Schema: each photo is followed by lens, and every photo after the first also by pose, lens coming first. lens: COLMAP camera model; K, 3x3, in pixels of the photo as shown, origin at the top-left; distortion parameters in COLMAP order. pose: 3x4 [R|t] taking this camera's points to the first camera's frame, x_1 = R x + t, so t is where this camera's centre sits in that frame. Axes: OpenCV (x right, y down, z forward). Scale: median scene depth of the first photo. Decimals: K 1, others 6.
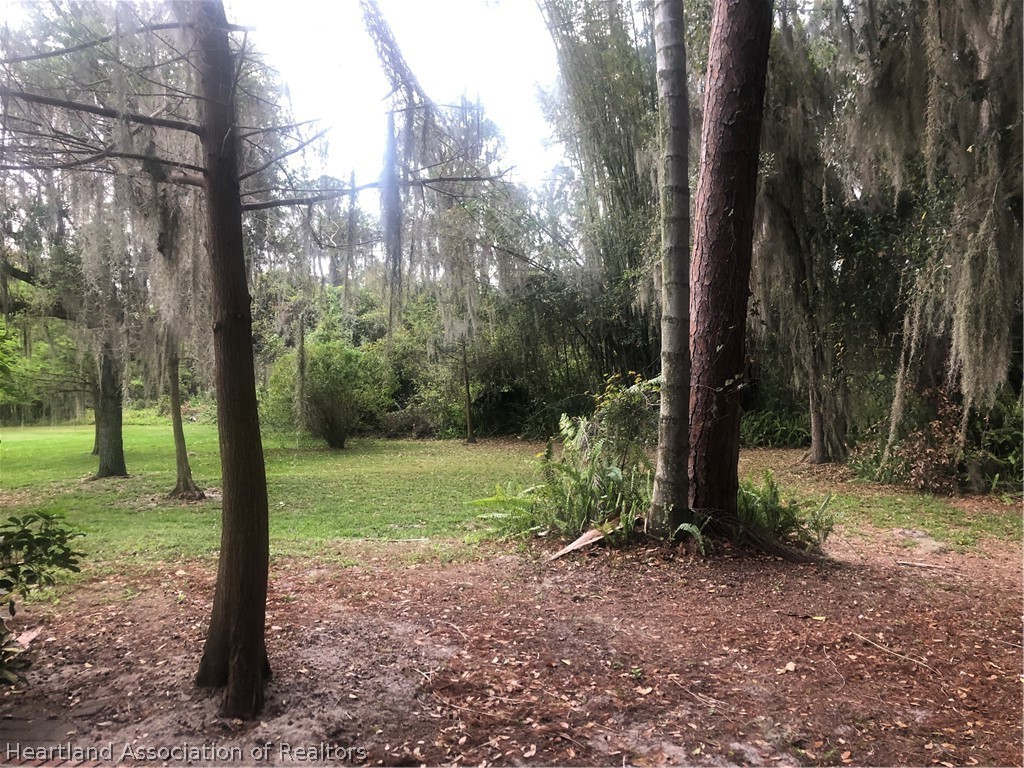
lens RADIAL K [[827.9, 0, 512.7], [0, 827.9, 374.4], [0, 0, 1]] dist [0.033281, -0.016125]
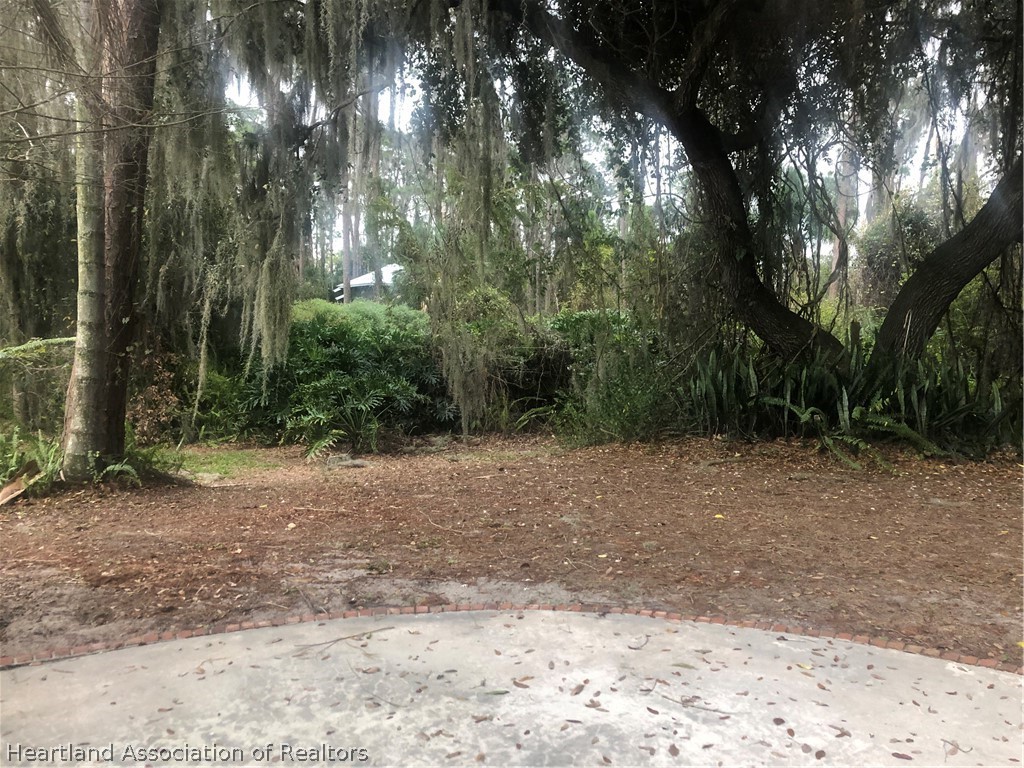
lens RADIAL K [[827.9, 0, 512.7], [0, 827.9, 374.4], [0, 0, 1]] dist [0.033281, -0.016125]
pose [[0.526634, -0.019493, 0.849868, -0.475976], [-0.004630, 0.999656, 0.025797, 0.013191], [-0.850079, -0.017520, 0.526363, -0.117084]]
